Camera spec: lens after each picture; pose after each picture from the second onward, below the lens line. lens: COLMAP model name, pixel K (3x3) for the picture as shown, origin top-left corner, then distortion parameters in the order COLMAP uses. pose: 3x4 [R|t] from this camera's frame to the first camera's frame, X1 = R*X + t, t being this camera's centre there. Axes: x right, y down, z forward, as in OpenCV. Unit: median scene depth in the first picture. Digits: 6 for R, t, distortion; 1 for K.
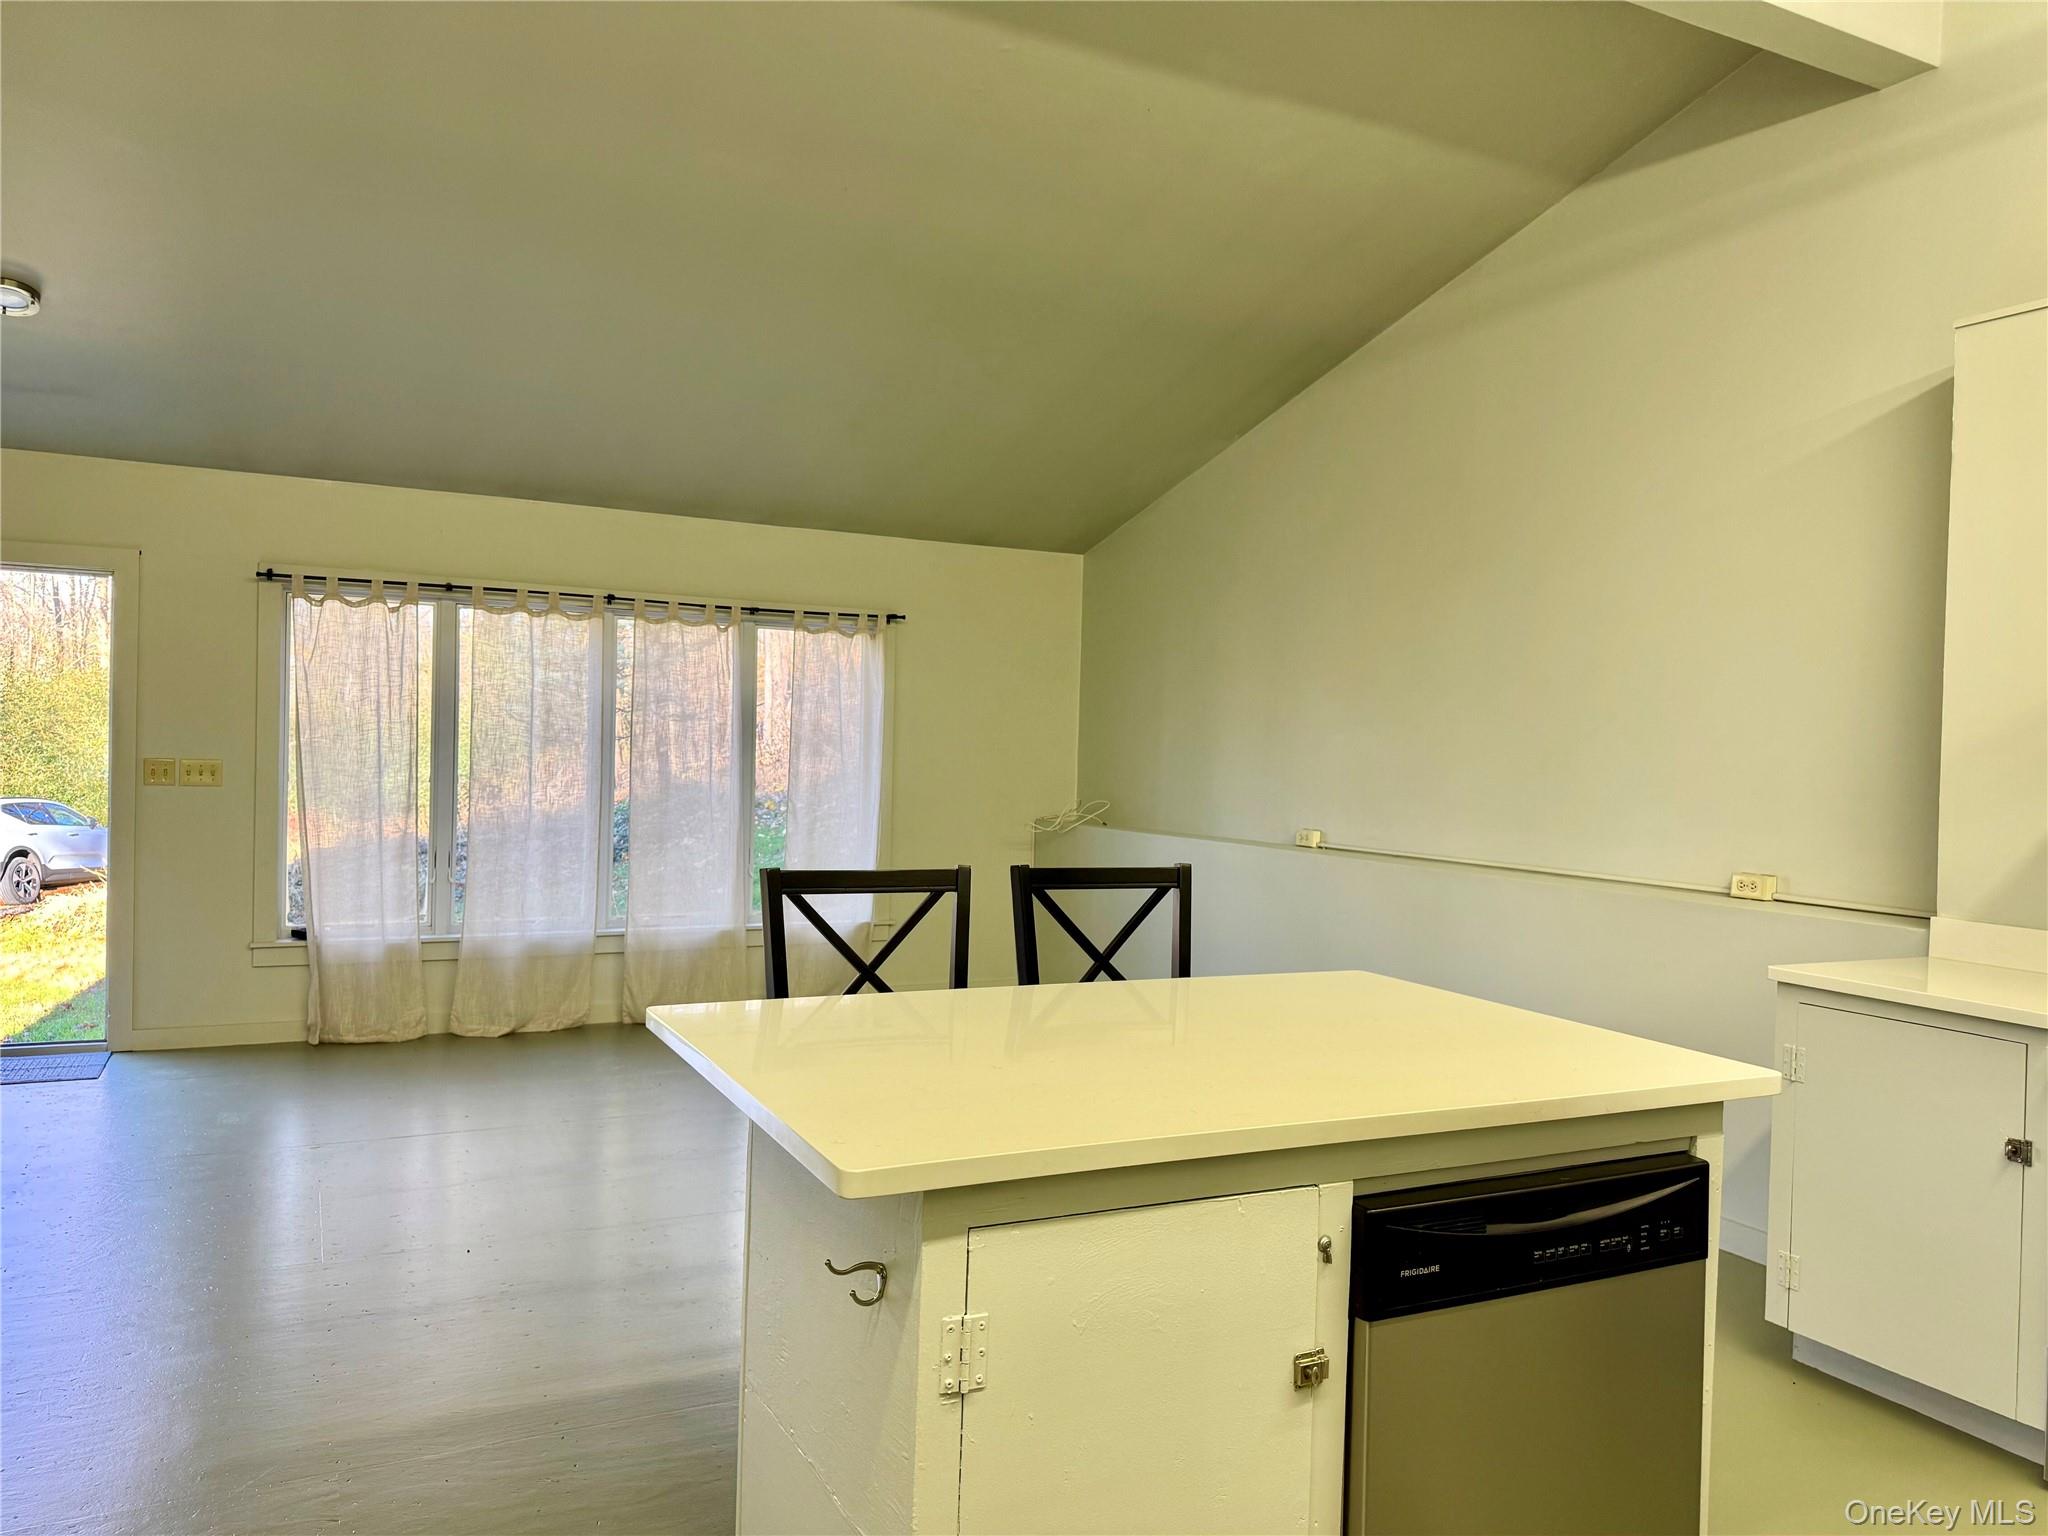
lens RADIAL K [[1469.9, 0, 1021.4], [0, 1469.9, 768.7], [0, 0, 1]] dist [0.027381, -0.023646]
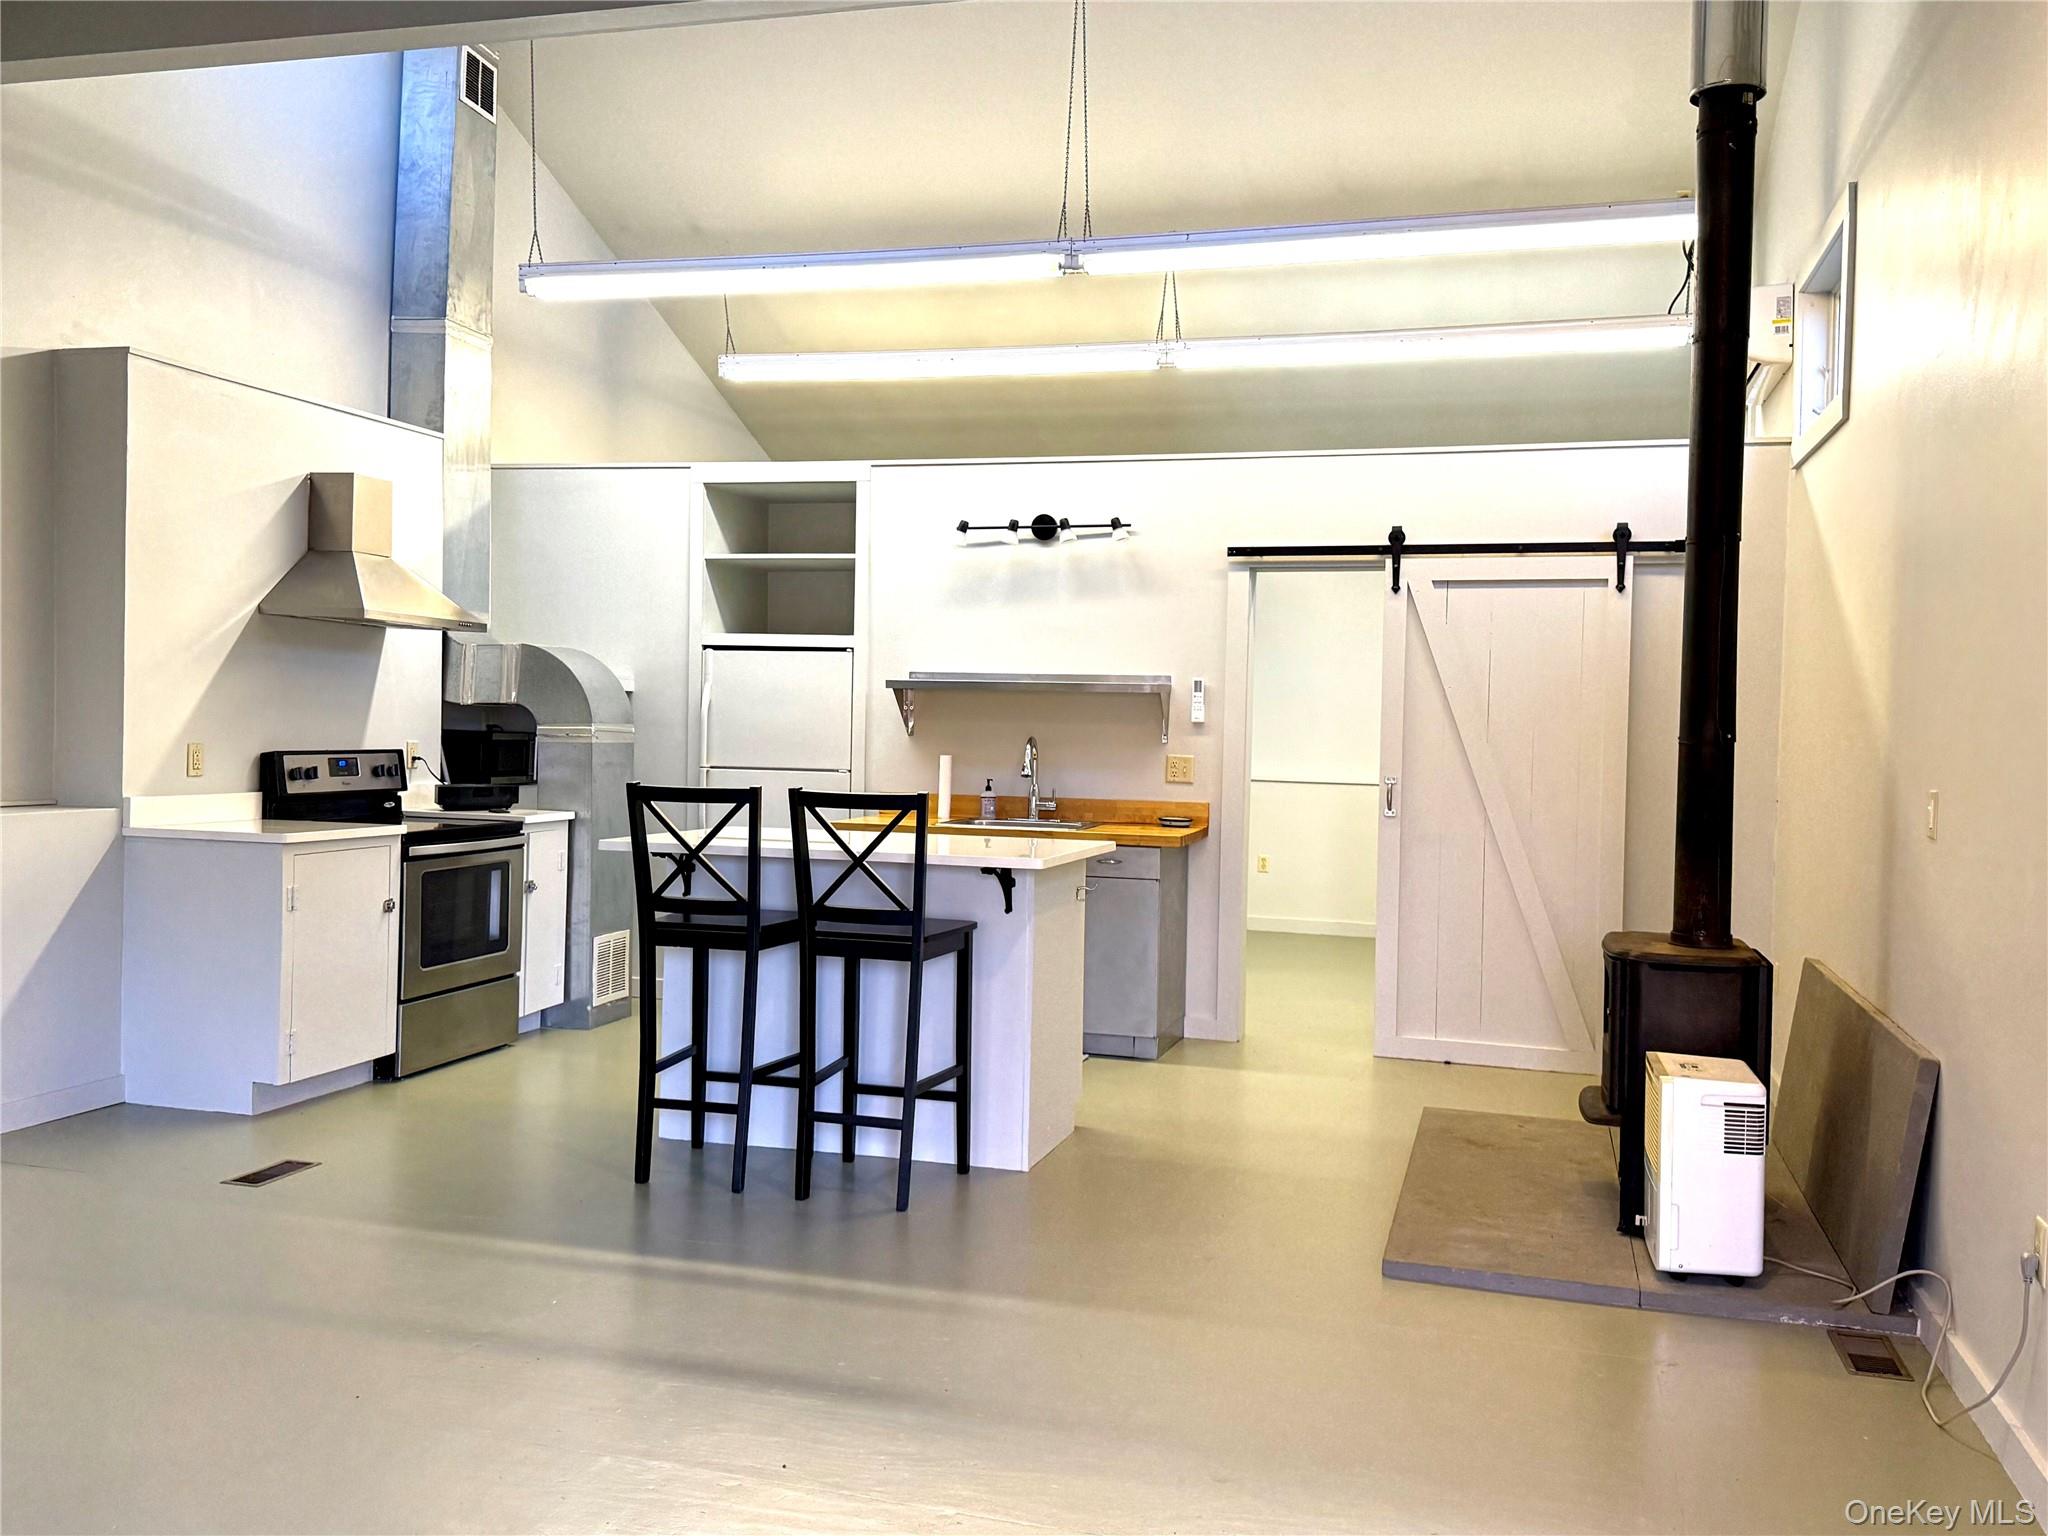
lens RADIAL K [[1731.0, 0, 1026.2], [0, 1731.0, 773.8], [0, 0, 1]] dist [0.062594, -0.023159]
pose [[-0.734064, -0.059351, 0.676481, -0.667984], [-0.031954, 0.998089, 0.052893, -0.019488], [-0.678328, 0.017210, -0.734558, 1.042927]]
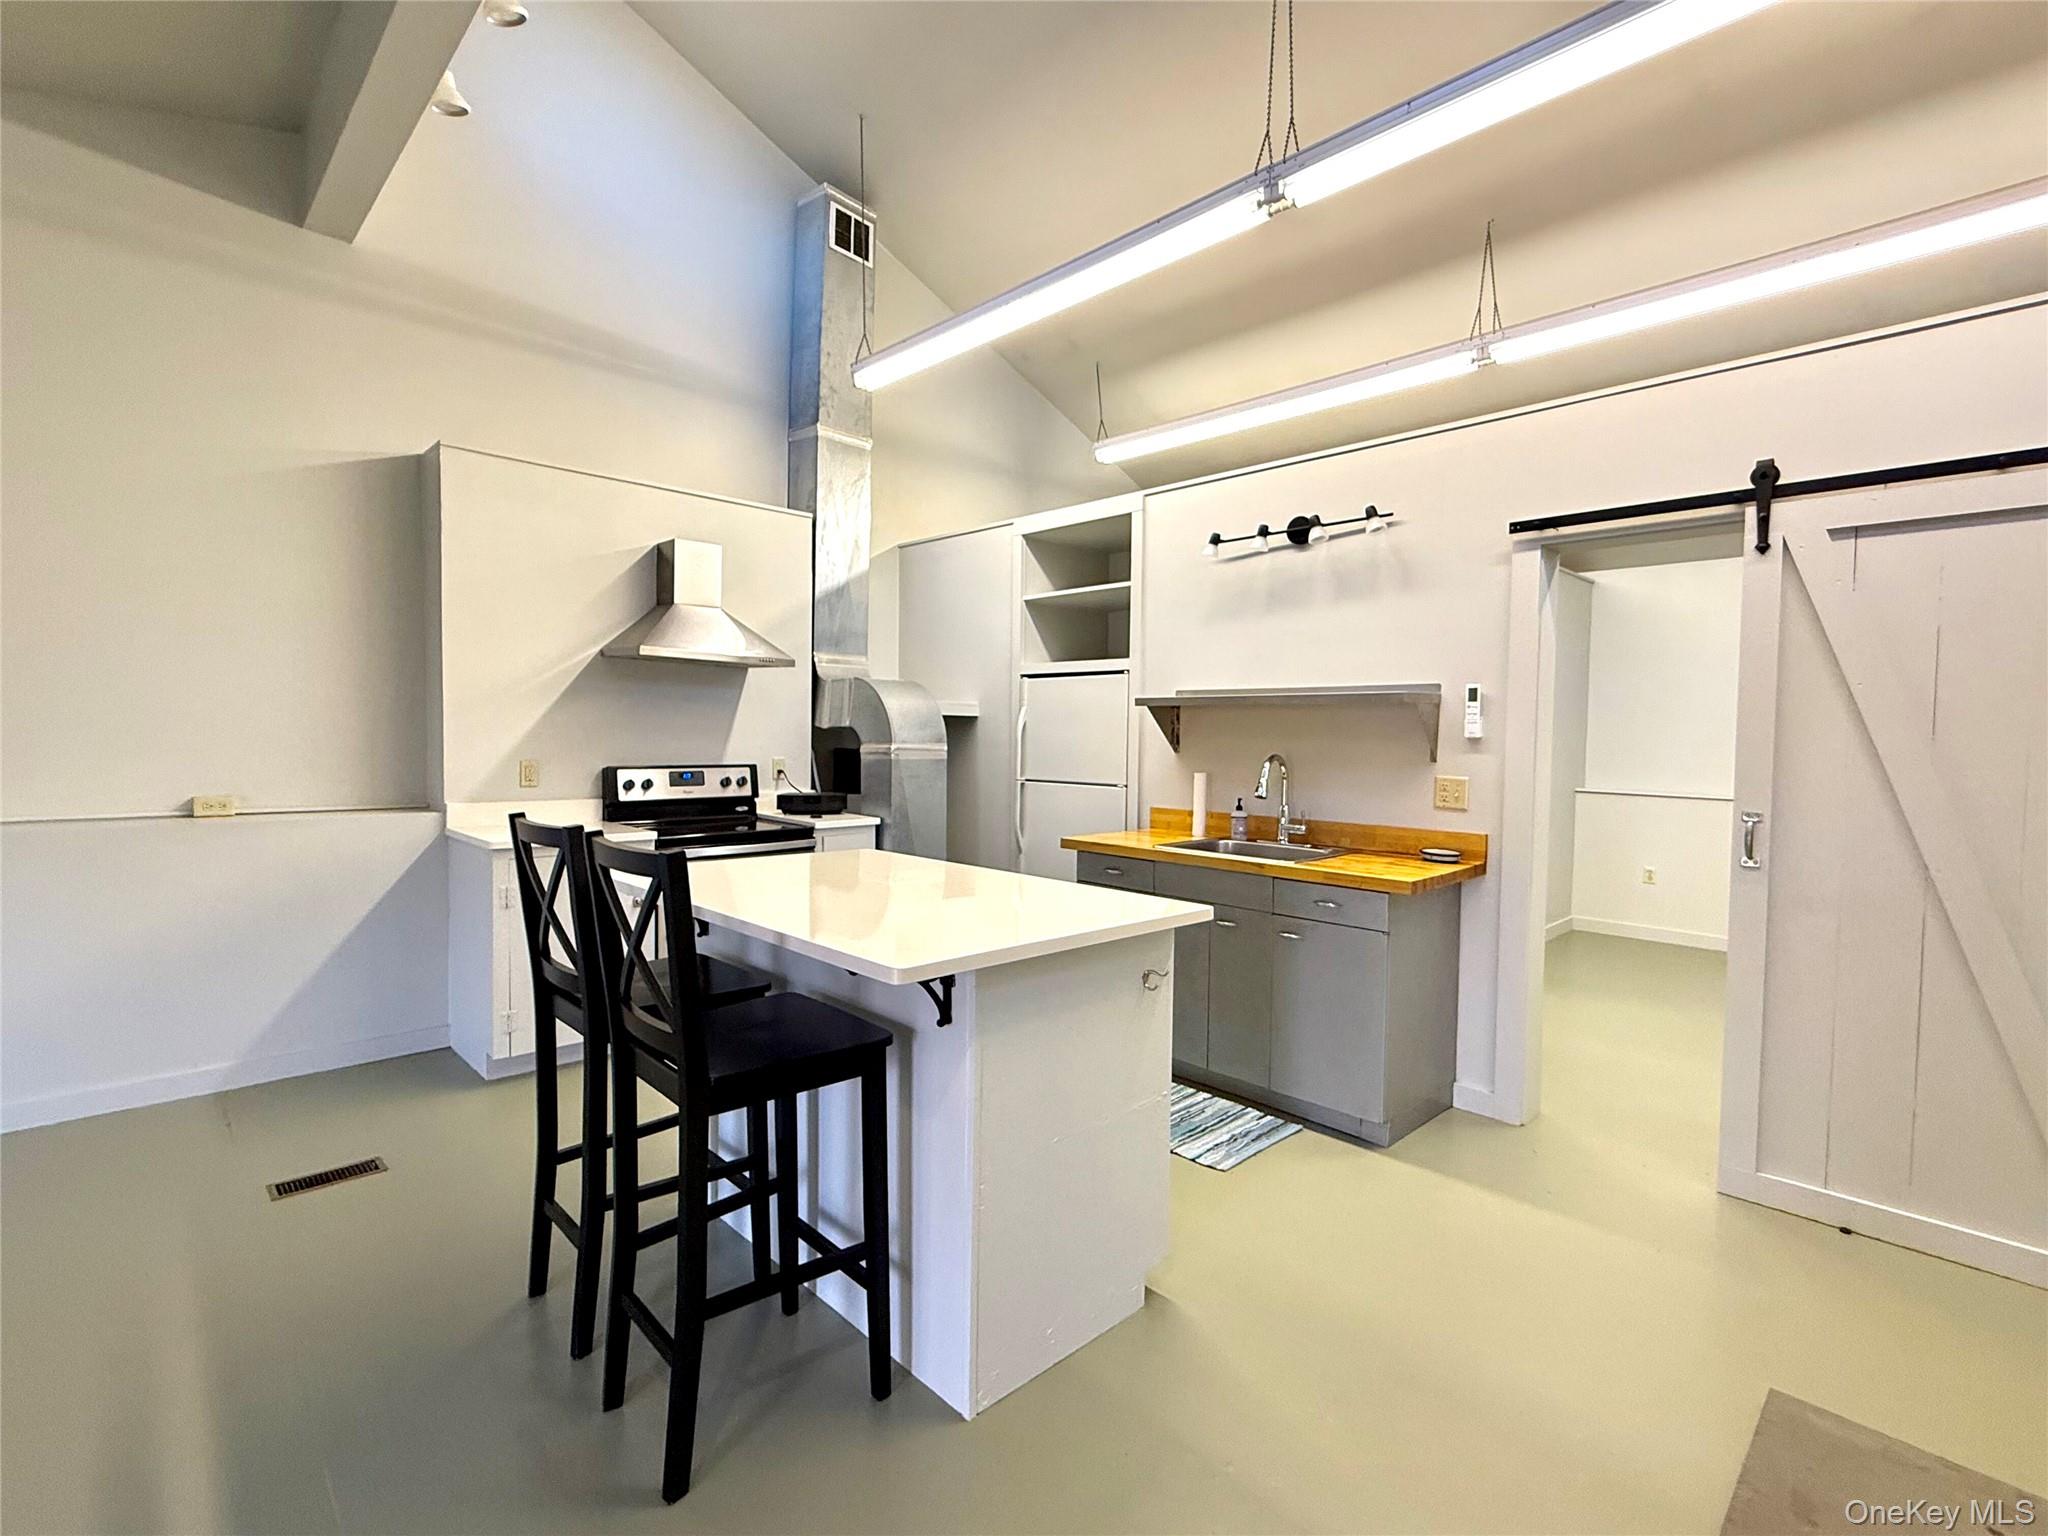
lens RADIAL K [[941.0, 0, 1014.2], [0, 941.0, 769.2], [0, 0, 1]] dist [-0.003405, -0.002417]
pose [[-0.297289, -0.063219, 0.952692, -0.362637], [-0.011401, 0.997969, 0.062666, -0.007629], [-0.954720, 0.007769, -0.297406, 0.456134]]
